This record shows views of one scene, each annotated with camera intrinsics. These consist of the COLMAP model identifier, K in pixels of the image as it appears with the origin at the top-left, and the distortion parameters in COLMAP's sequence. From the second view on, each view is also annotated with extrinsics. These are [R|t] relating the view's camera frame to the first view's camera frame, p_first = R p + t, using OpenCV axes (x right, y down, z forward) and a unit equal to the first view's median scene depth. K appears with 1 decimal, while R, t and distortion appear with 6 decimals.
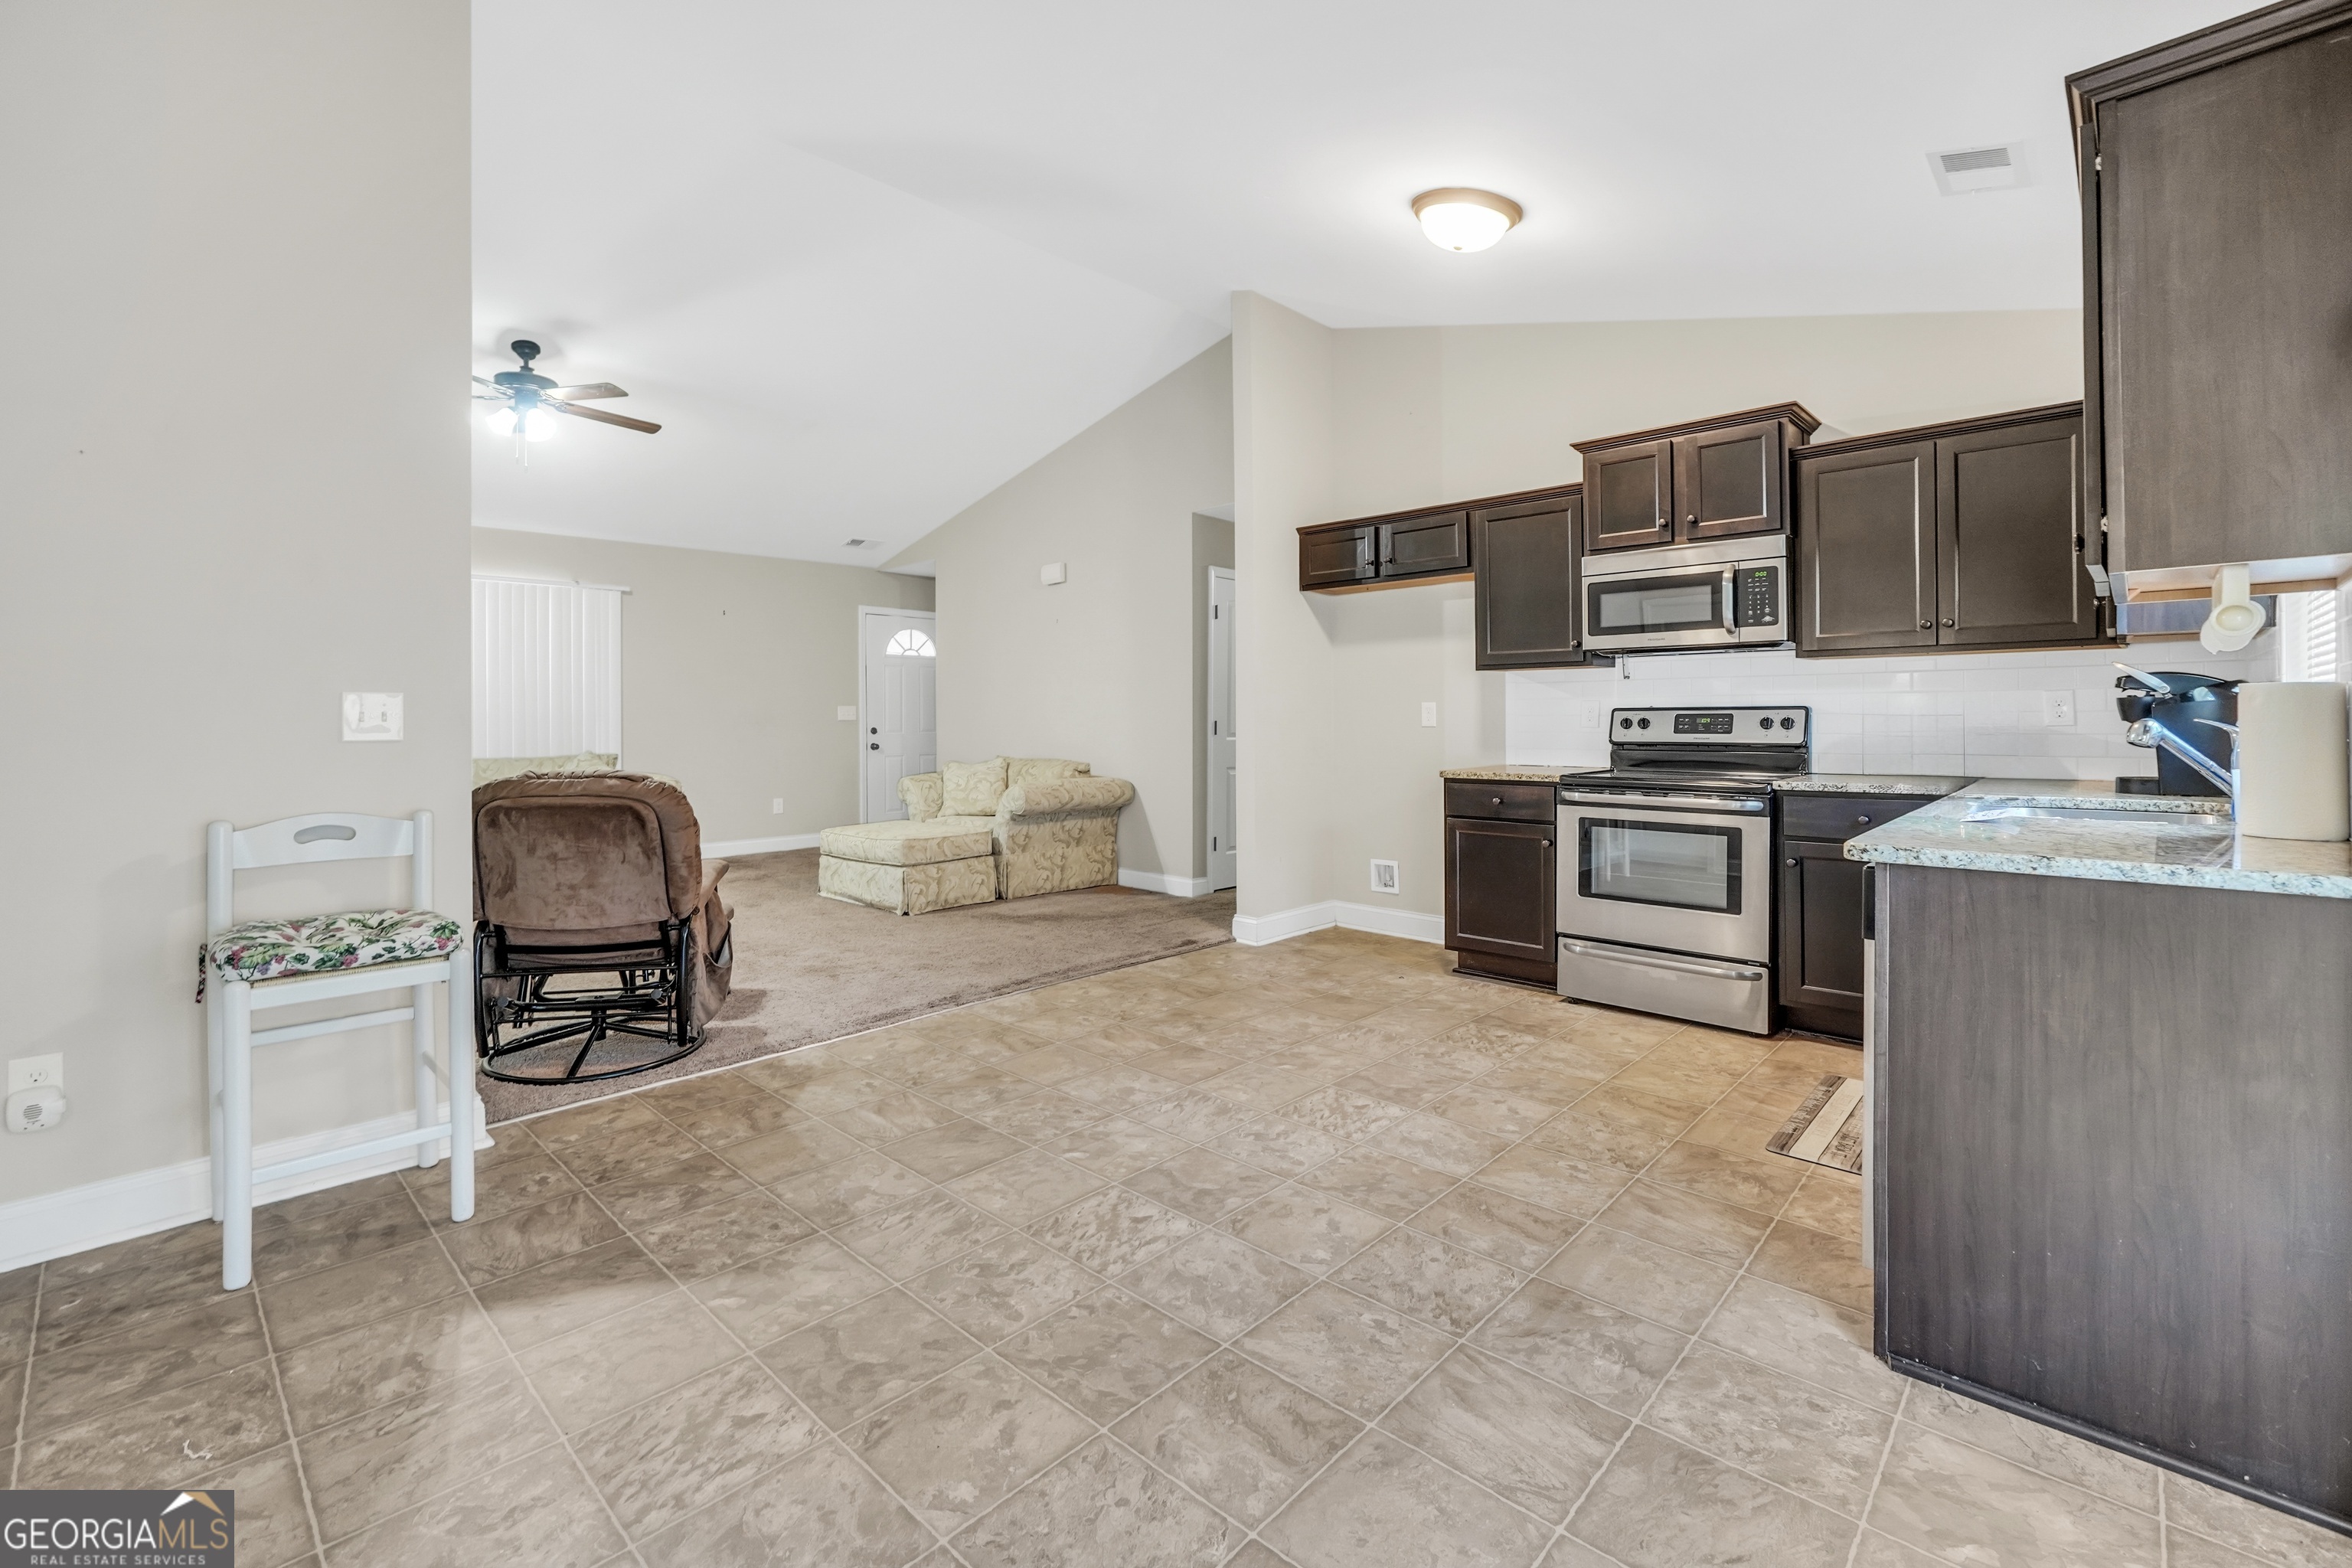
lens RADIAL K [[1016.2, 0, 1133.3], [0, 1016.2, 719.7], [0, 0, 1]] dist [-0.015271, 0.007131]
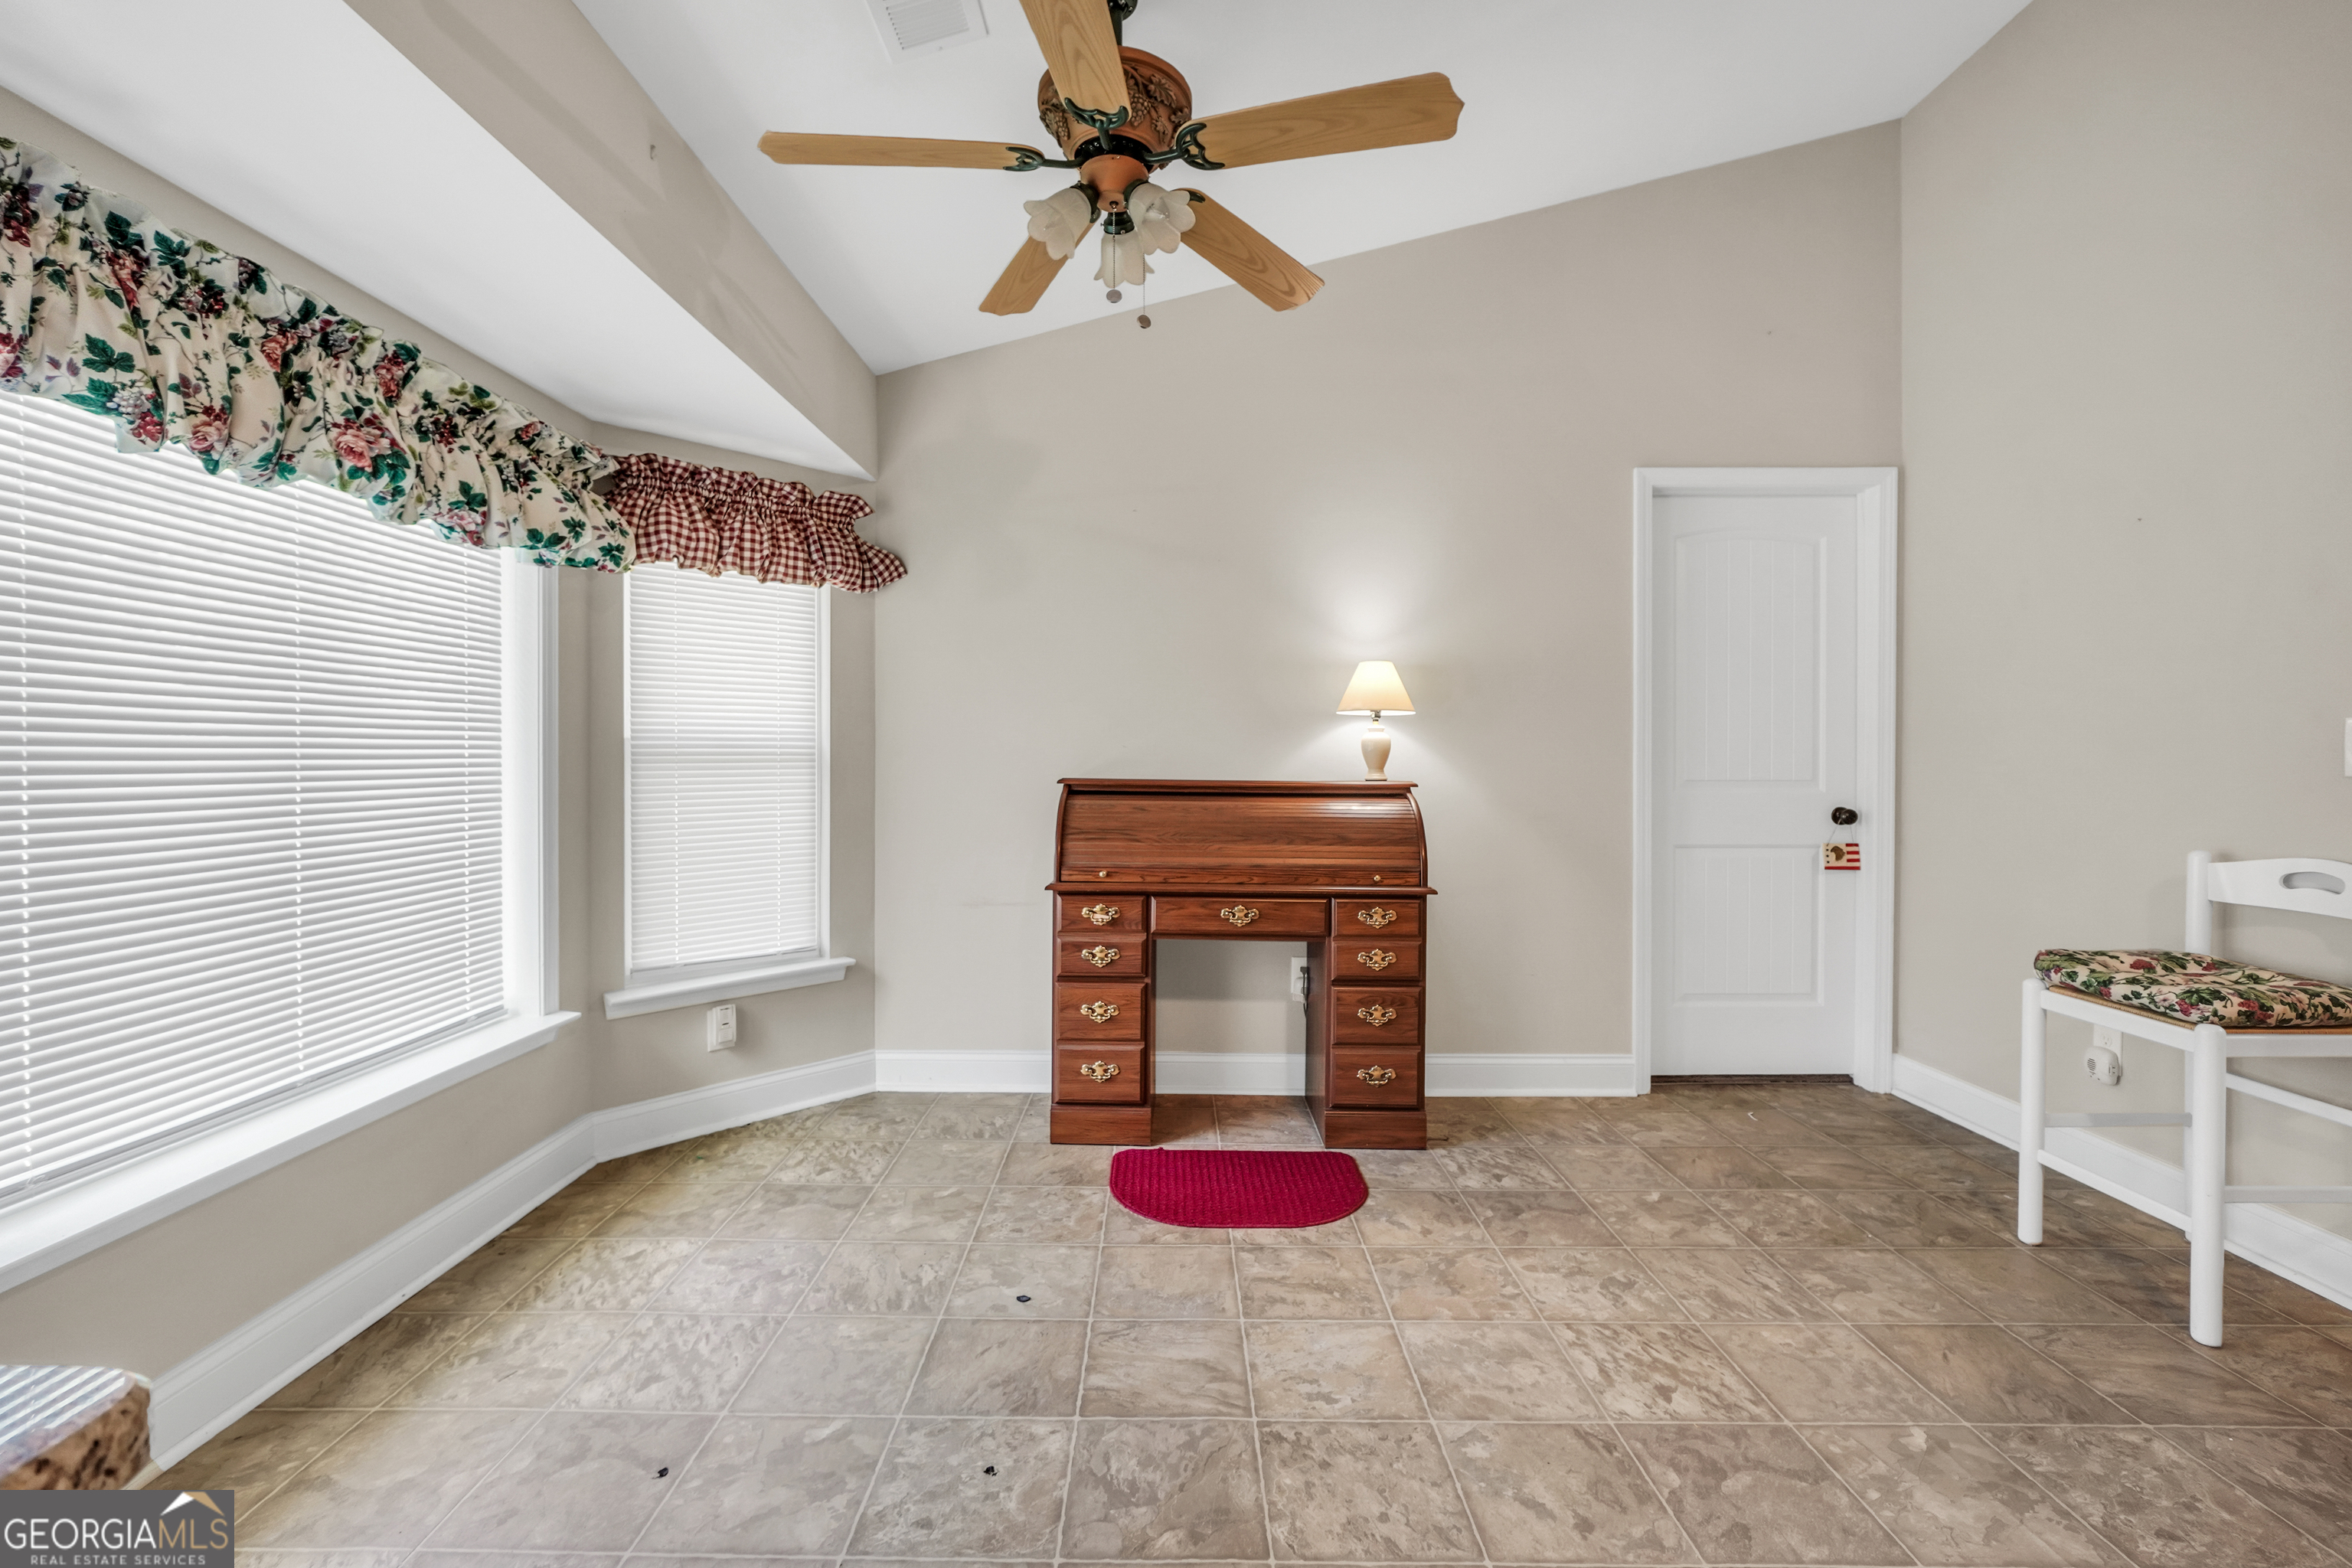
lens RADIAL K [[1016.2, 0, 1164.4], [0, 1016.2, 774.6], [0, 0, 1]] dist [-0.015271, 0.007131]
pose [[-0.720748, 0.012029, -0.693093, 0.338843], [-0.002754, 0.999792, 0.020216, 0.004270], [0.693192, 0.016480, -0.720565, 0.631173]]
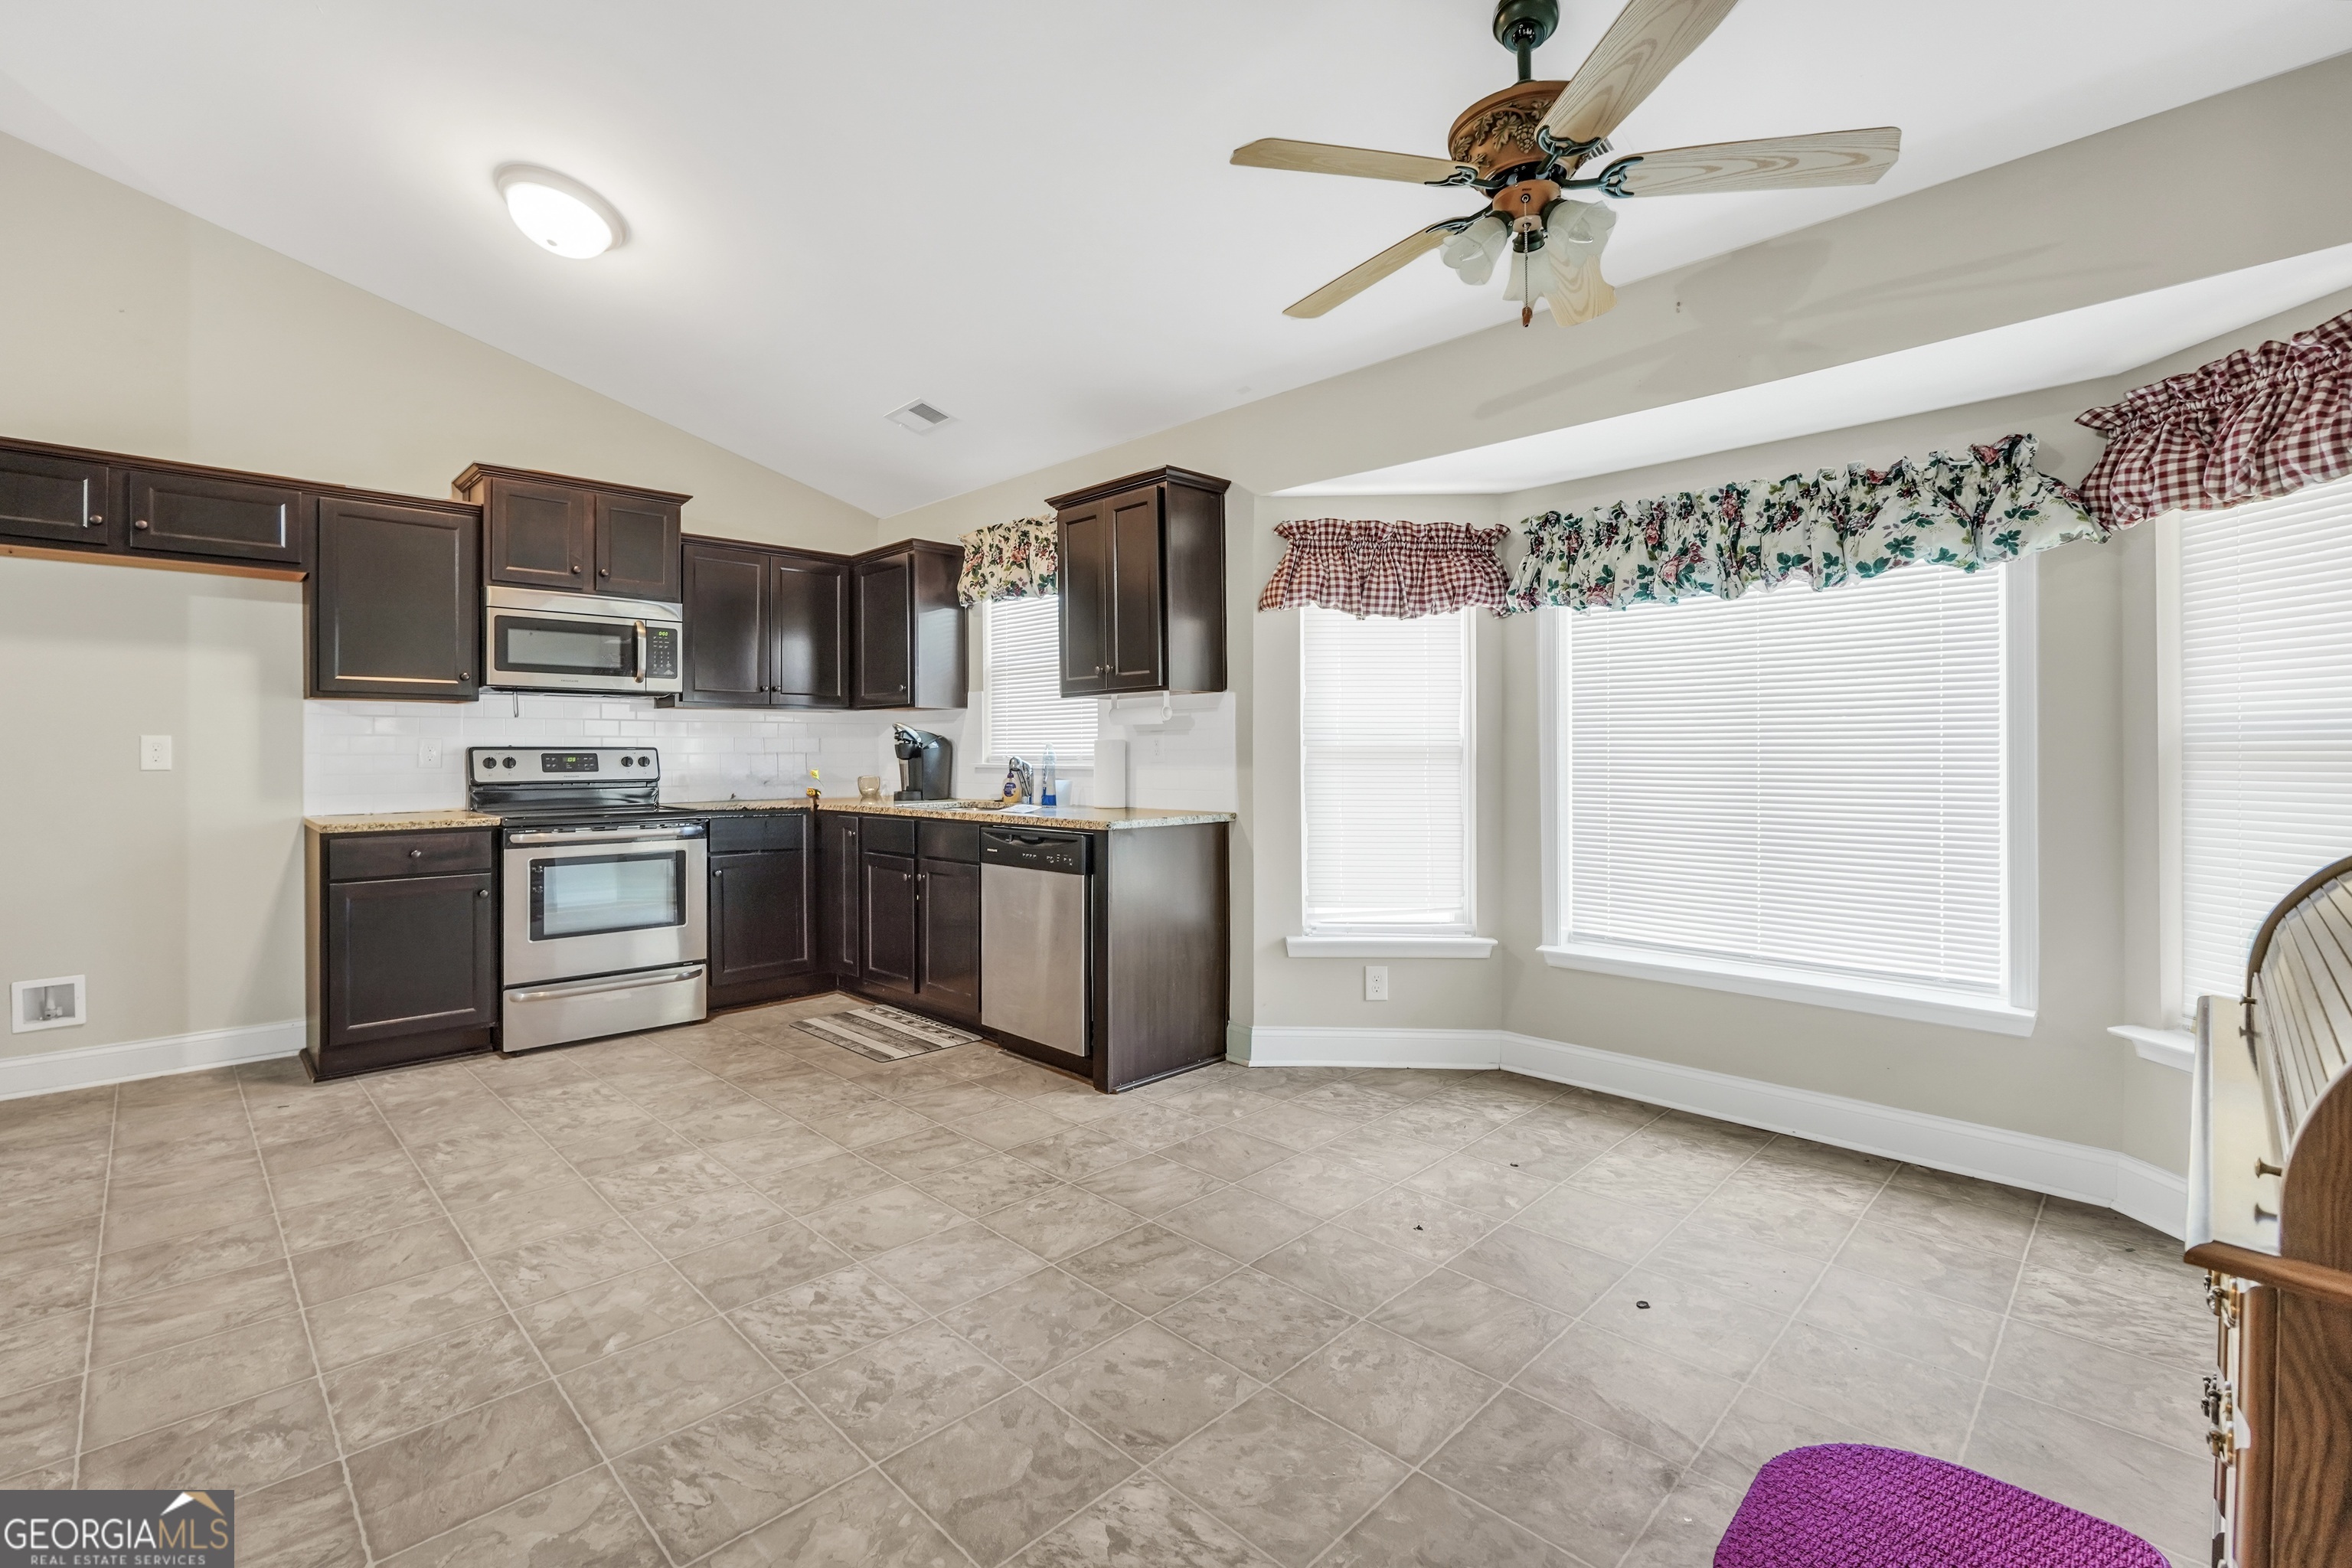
lens RADIAL K [[1016.2, 0, 1169.7], [0, 1016.2, 754.0], [0, 0, 1]] dist [-0.015271, 0.007131]
pose [[0.013376, 0.005476, 0.999896, -0.573226], [0.005146, 0.999971, -0.005546, 0.004814], [-0.999897, 0.005220, 0.013347, 0.423695]]
